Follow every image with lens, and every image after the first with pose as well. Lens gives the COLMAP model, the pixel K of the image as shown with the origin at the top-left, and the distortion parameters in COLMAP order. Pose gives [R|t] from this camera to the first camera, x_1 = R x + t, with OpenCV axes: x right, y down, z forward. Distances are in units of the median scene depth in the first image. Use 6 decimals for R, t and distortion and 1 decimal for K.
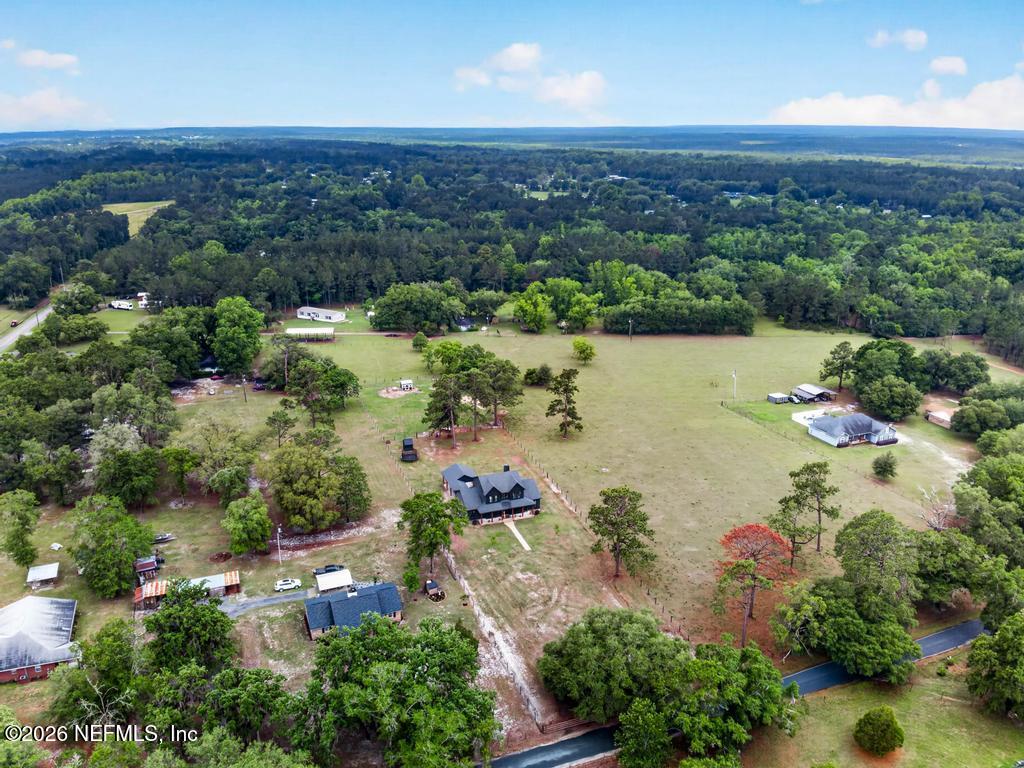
lens RADIAL K [[743.6, 0, 517.8], [0, 743.6, 402.6], [0, 0, 1]] dist [0.124023, -0.249192]
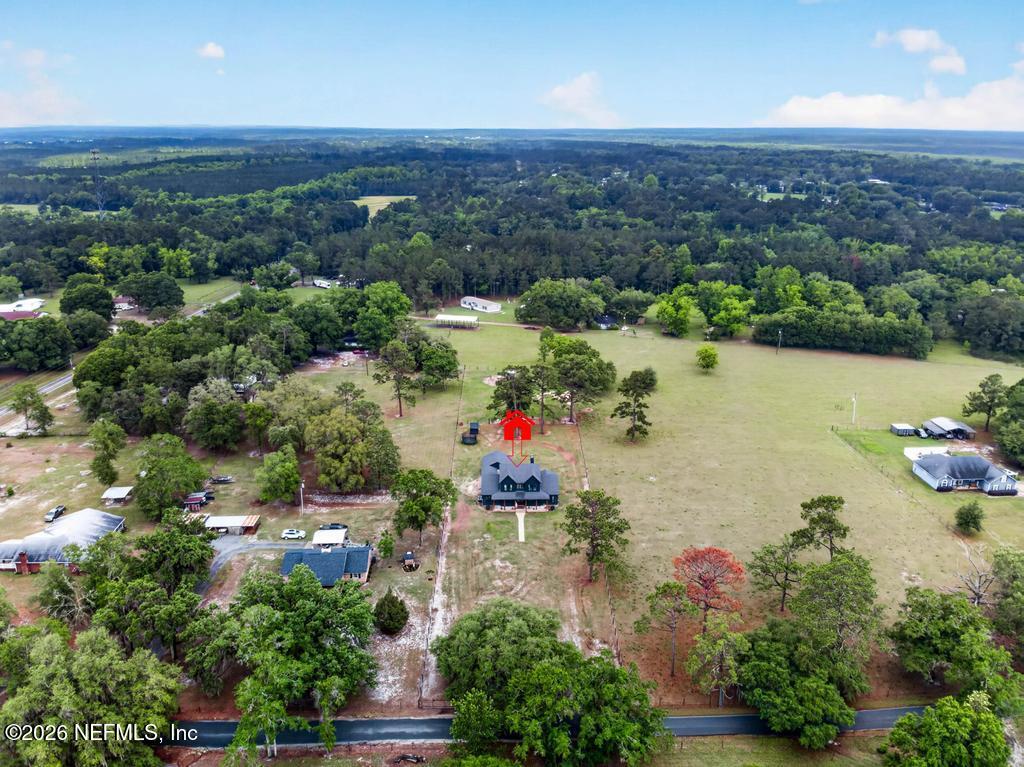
lens RADIAL K [[743.6, 0, 517.8], [0, 743.6, 402.1], [0, 0, 1]] dist [0.124023, -0.249192]
pose [[0.948151, 0.107972, -0.298918, 0.177289], [-0.108421, 0.993990, 0.015134, -0.002474], [0.298755, 0.018059, 0.954159, 0.020847]]
